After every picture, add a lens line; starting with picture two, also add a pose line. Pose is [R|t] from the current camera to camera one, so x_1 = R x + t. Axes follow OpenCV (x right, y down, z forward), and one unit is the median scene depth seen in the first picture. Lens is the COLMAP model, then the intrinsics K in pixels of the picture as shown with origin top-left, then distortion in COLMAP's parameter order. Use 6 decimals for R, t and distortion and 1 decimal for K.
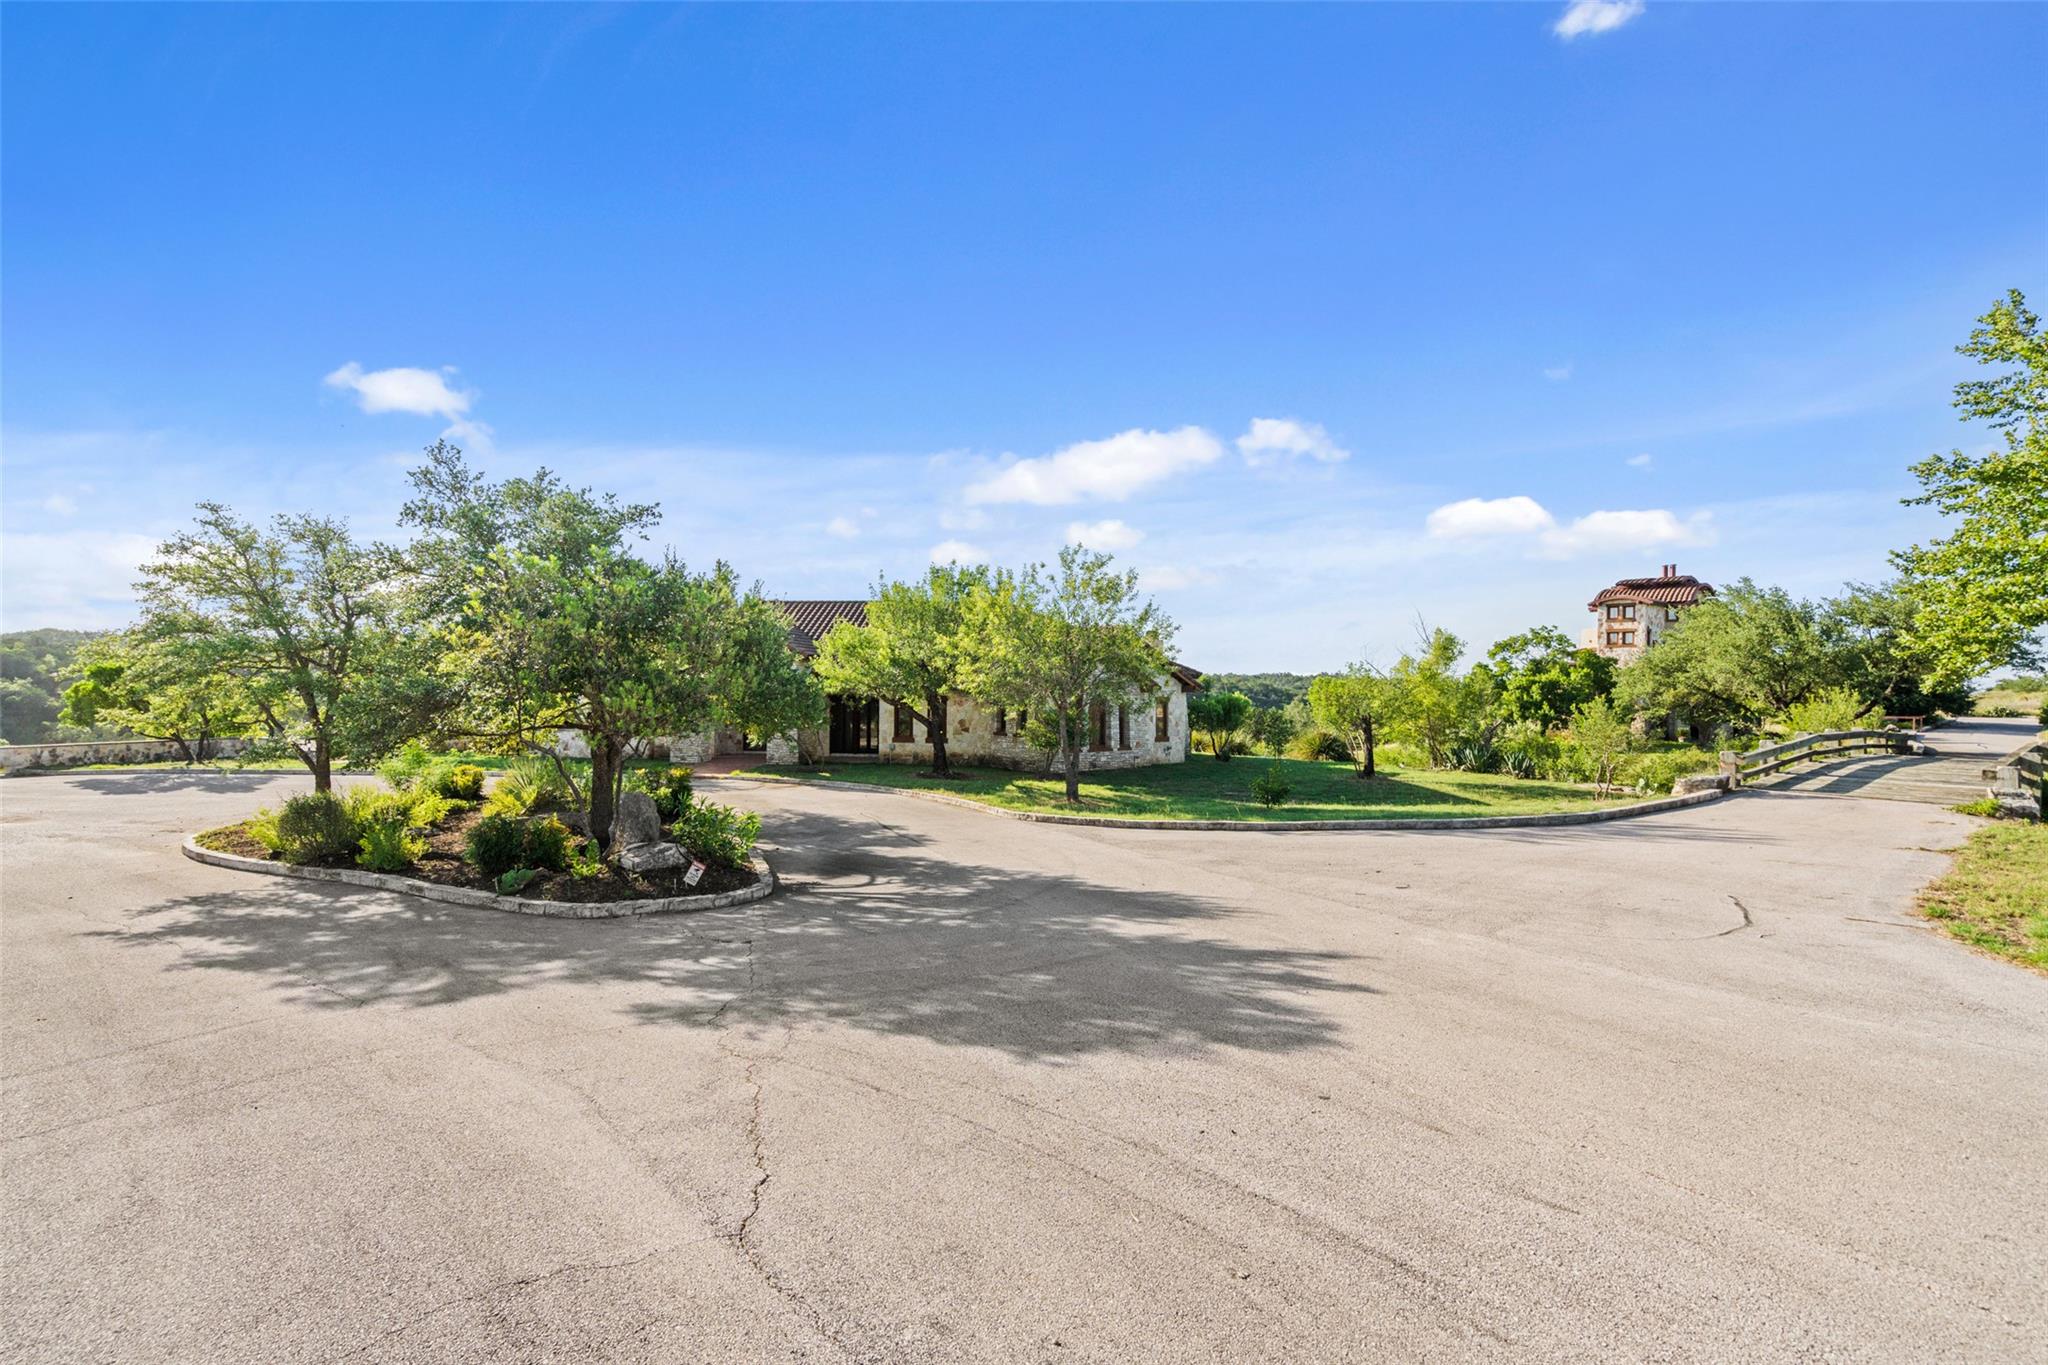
lens RADIAL K [[924.4, 0, 1024.0], [0, 924.4, 682.5], [0, 0, 1]] dist [-0.001483, 0.000970]
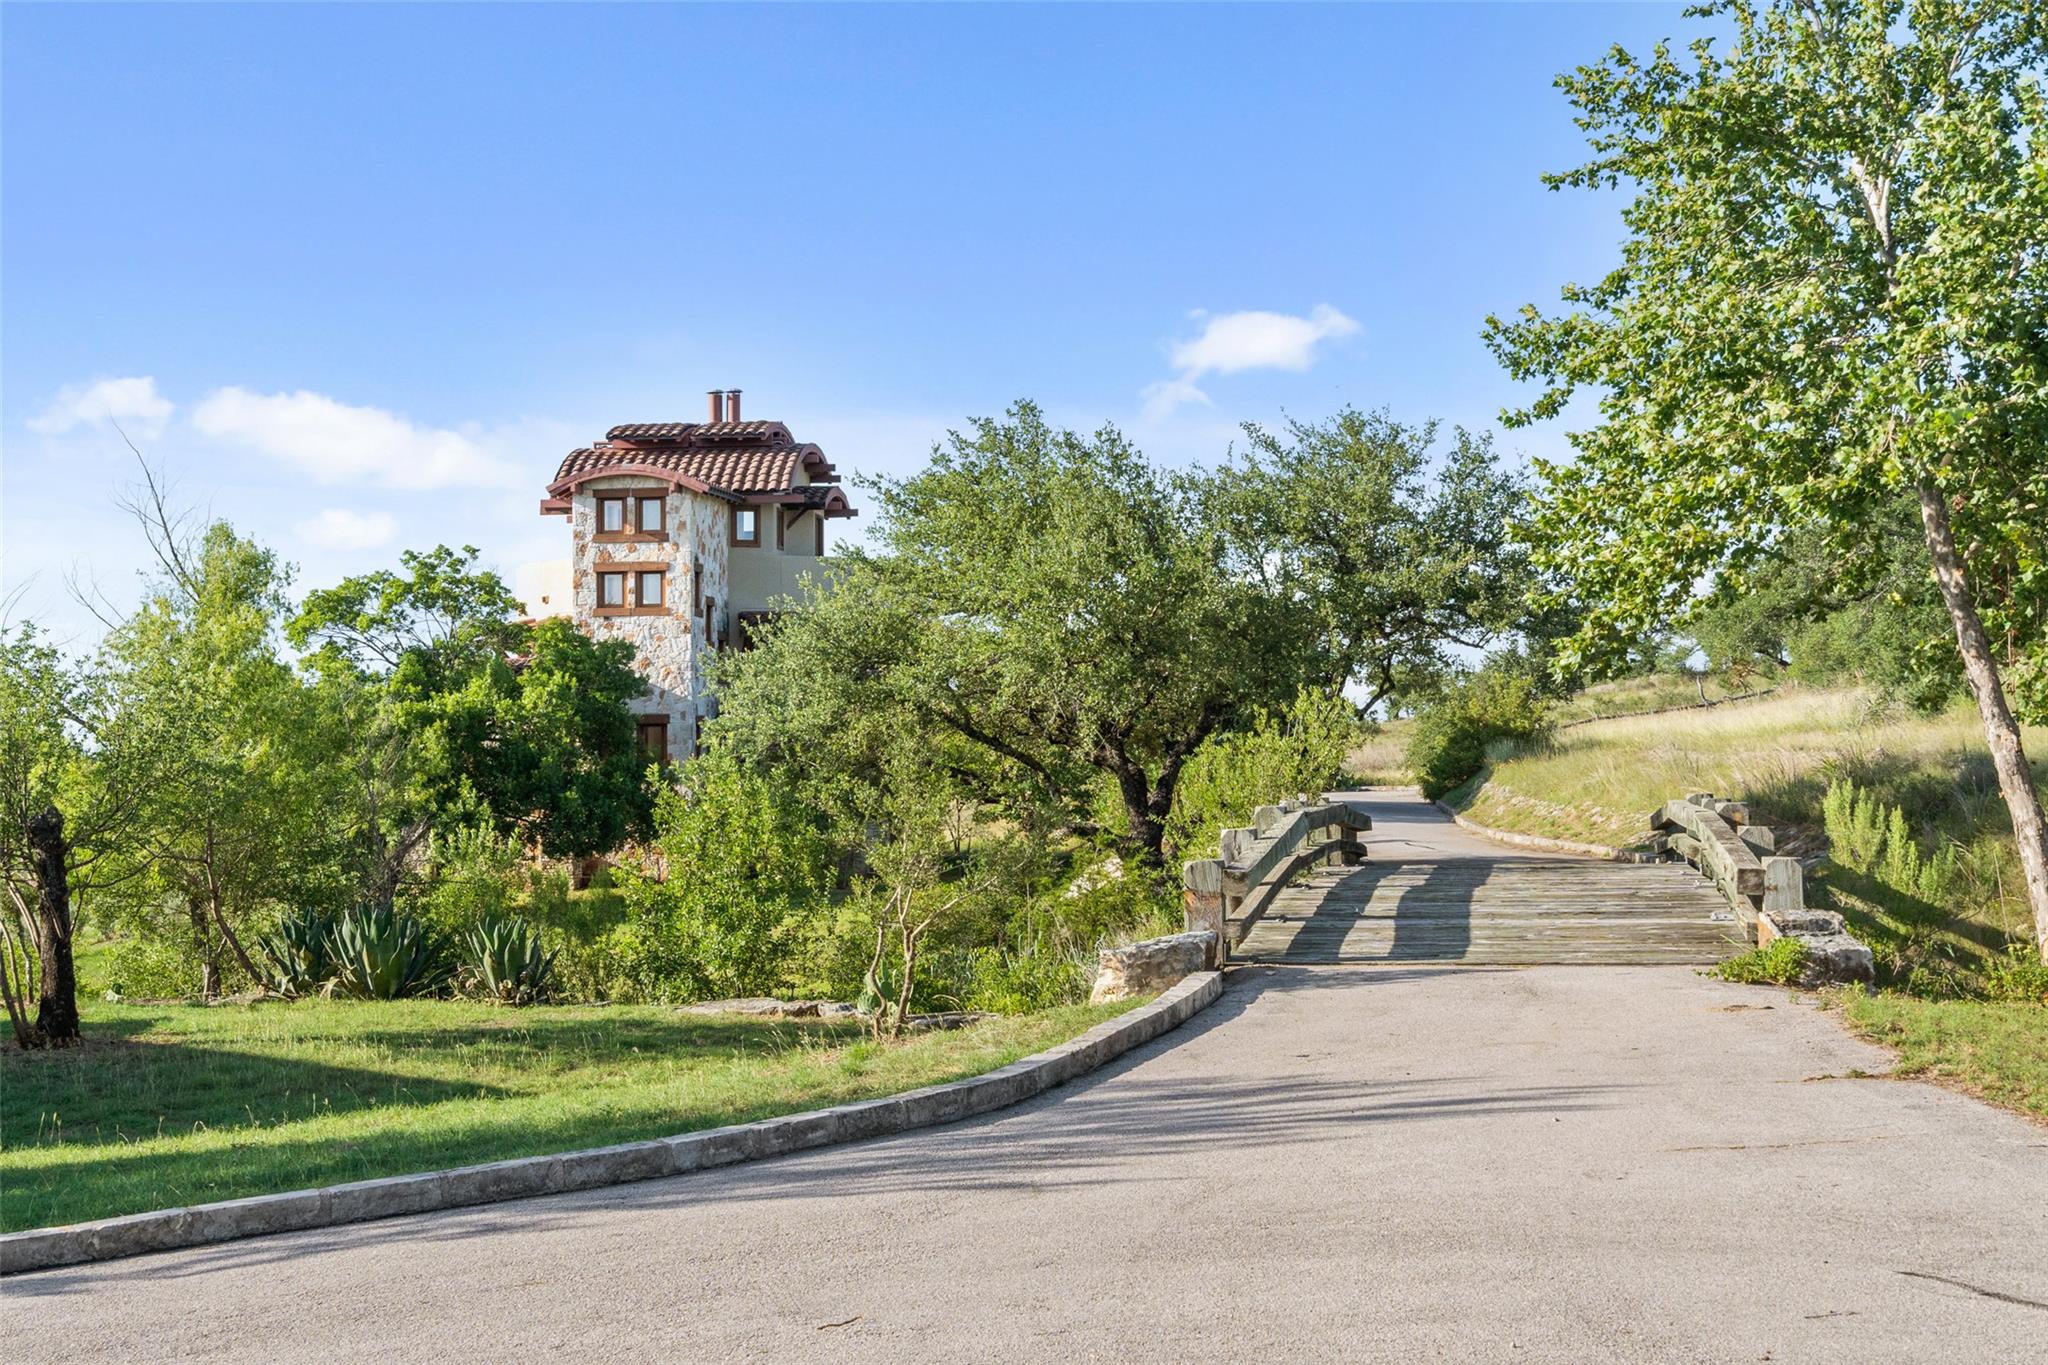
lens RADIAL K [[2991.2, 0, 1024.0], [0, 2991.2, 682.5], [0, 0, 1]] dist [-0.010504, 0.018288]
pose [[0.728748, -0.002980, 0.684776, -0.014798], [0.020314, 0.999645, -0.017268, 0.009816], [-0.684481, 0.026495, 0.728549, 0.088580]]
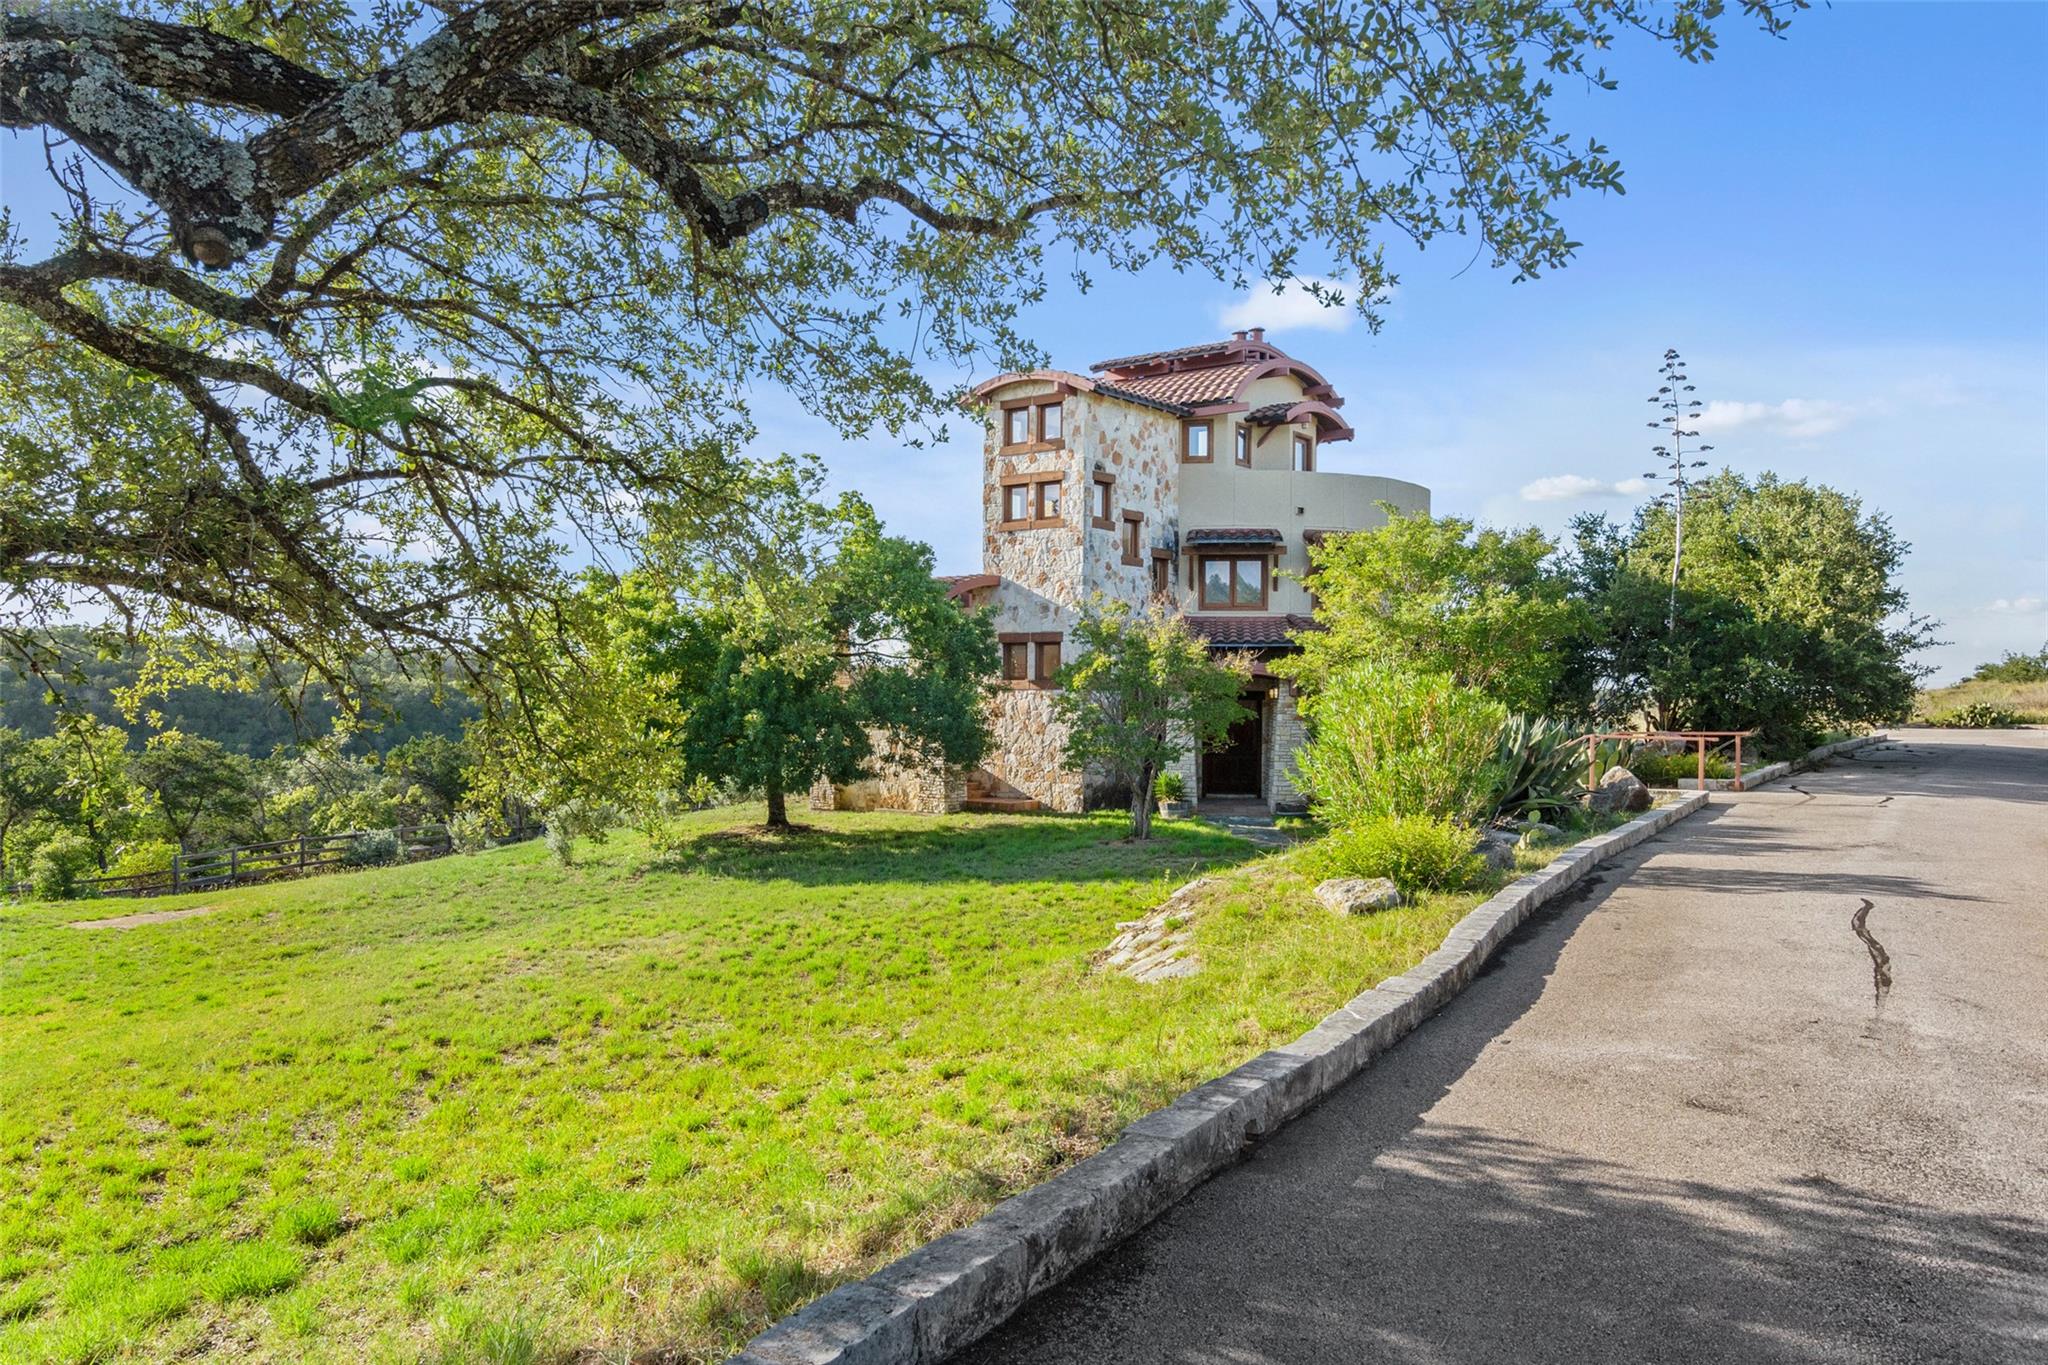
lens RADIAL K [[1415.8, 0, 1024.0], [0, 1415.8, 682.5], [0, 0, 1]] dist [-0.004390, -0.001292]
pose [[0.976503, -0.002922, 0.215482, 0.559475], [0.003519, 0.999991, -0.002384, 0.019240], [-0.215474, 0.003087, 0.976505, 0.528845]]
